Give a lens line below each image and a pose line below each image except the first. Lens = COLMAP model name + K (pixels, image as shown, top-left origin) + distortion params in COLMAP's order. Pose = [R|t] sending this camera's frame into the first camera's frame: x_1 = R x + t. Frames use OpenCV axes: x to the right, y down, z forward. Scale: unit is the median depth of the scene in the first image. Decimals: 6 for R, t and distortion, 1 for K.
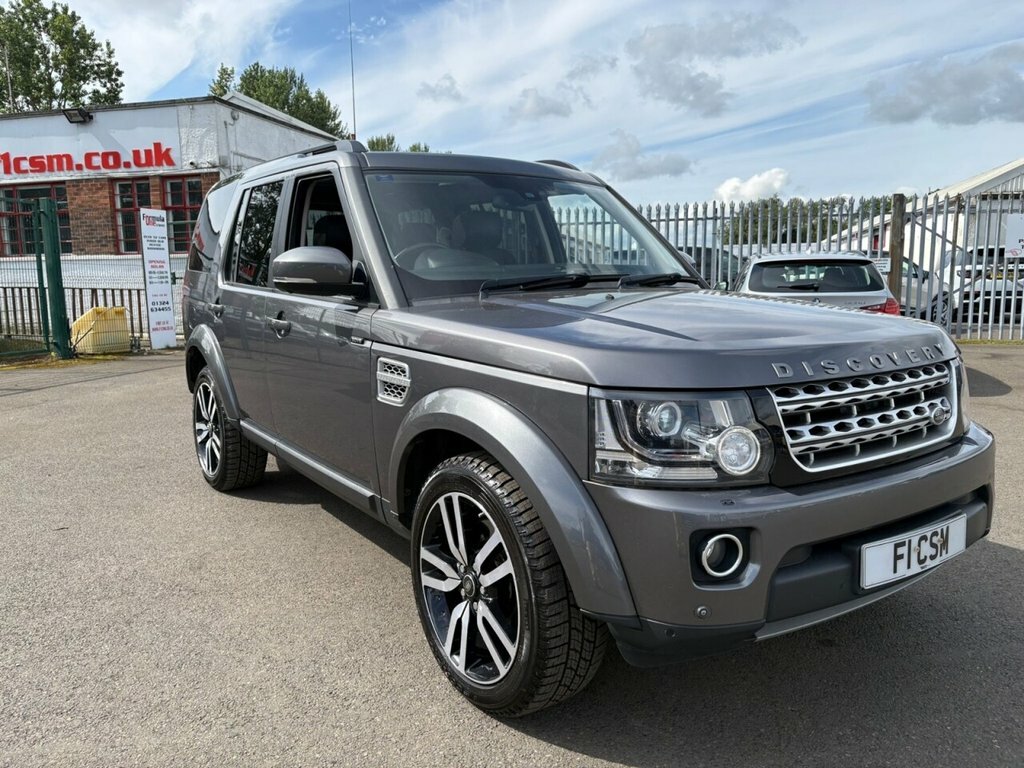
lens RADIAL K [[785.8, 0, 507.0], [0, 785.8, 389.1], [0, 0, 1]] dist [0.046622, -0.061102]
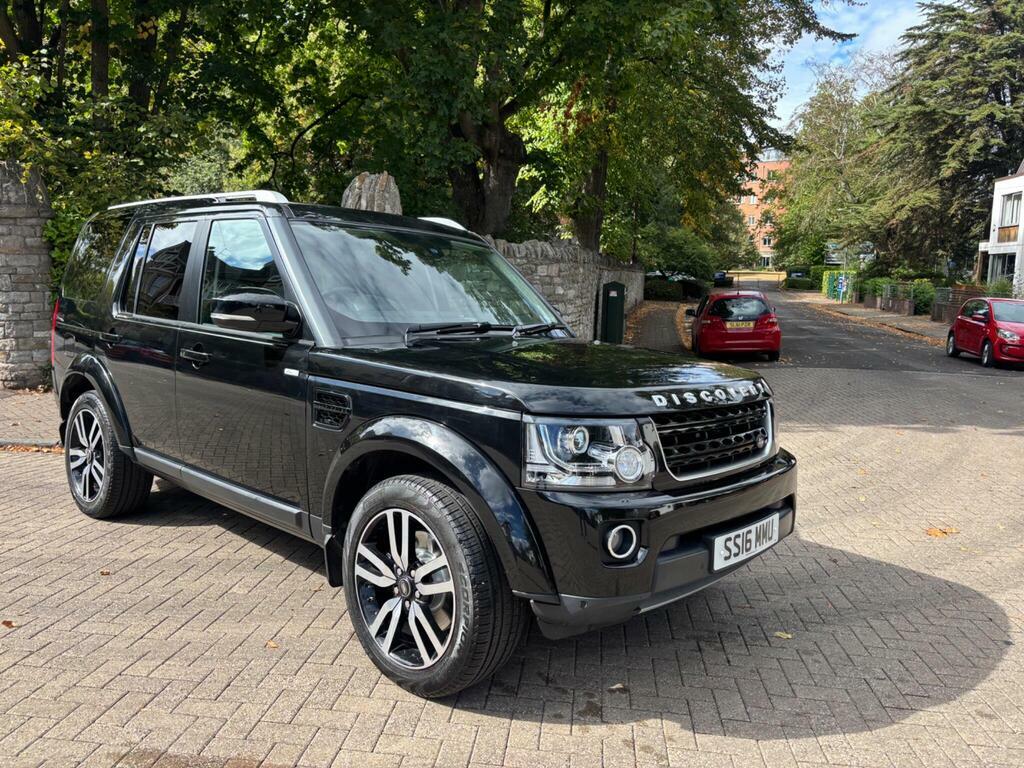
lens RADIAL K [[785.8, 0, 486.5], [0, 785.8, 397.4], [0, 0, 1]] dist [0.046622, -0.061102]
pose [[0.981684, 0.015081, 0.189916, -0.072569], [-0.009108, 0.999437, -0.032285, 0.004122], [-0.190296, 0.029964, 0.981269, -0.094581]]
